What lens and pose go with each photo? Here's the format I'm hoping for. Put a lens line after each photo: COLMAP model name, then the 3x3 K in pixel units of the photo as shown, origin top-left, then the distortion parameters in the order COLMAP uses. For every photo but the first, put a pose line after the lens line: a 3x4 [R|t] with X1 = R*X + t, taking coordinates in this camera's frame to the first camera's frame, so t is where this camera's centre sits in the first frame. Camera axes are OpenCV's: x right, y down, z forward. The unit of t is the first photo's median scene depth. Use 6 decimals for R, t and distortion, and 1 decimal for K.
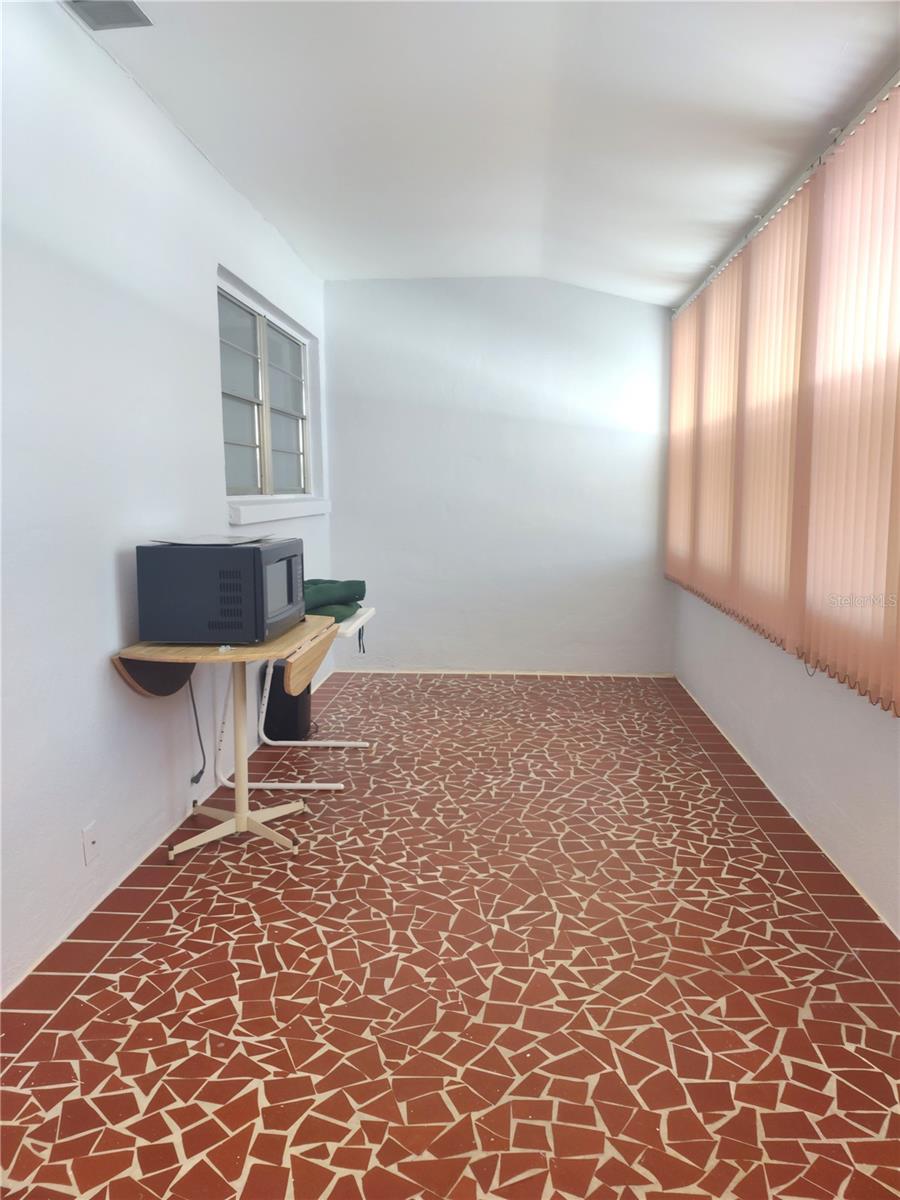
lens RADIAL K [[838.9, 0, 450.0], [0, 838.9, 600.0], [0, 0, 1]] dist [0.040263, -0.037863]
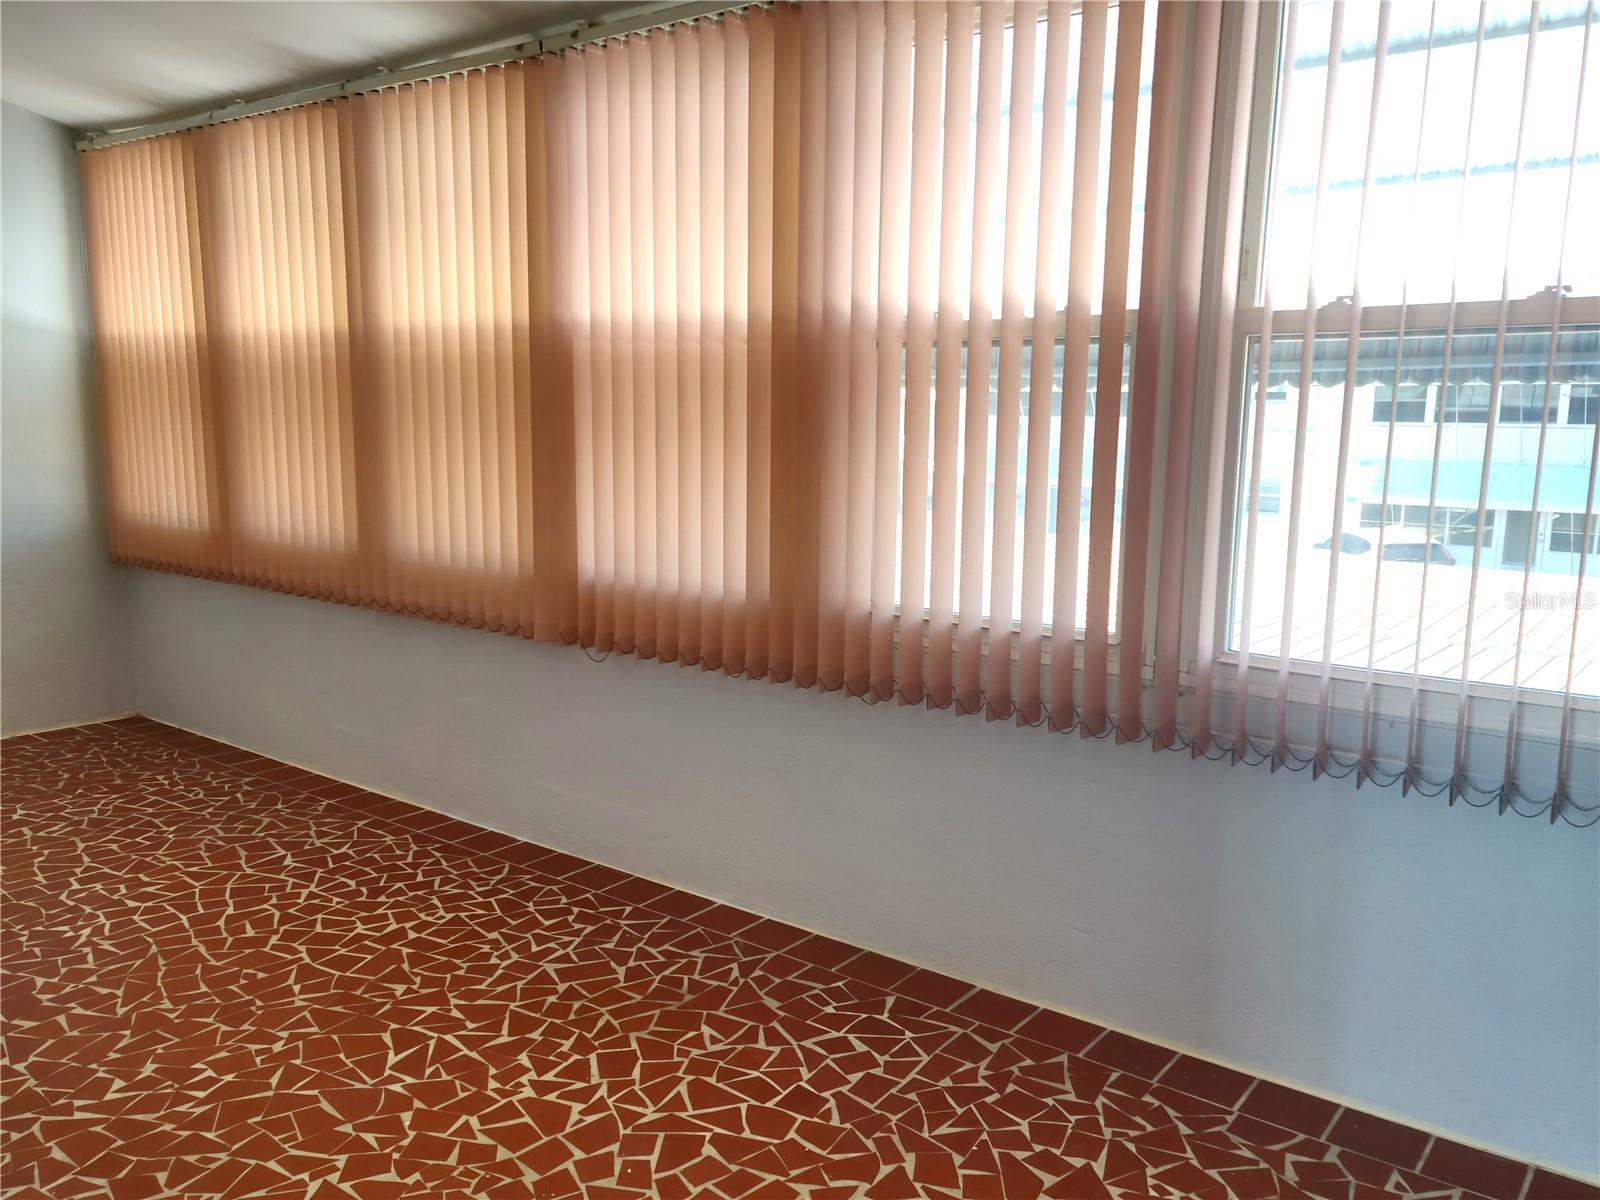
lens RADIAL K [[1192.4, 0, 811.3], [0, 1192.4, 602.6], [0, 0, 1]] dist [0.076749, -0.072520]
pose [[0.581831, -0.116832, 0.804874, -0.434701], [0.091163, 0.992760, 0.078204, -0.047388], [-0.808184, 0.027873, 0.588270, 0.108902]]
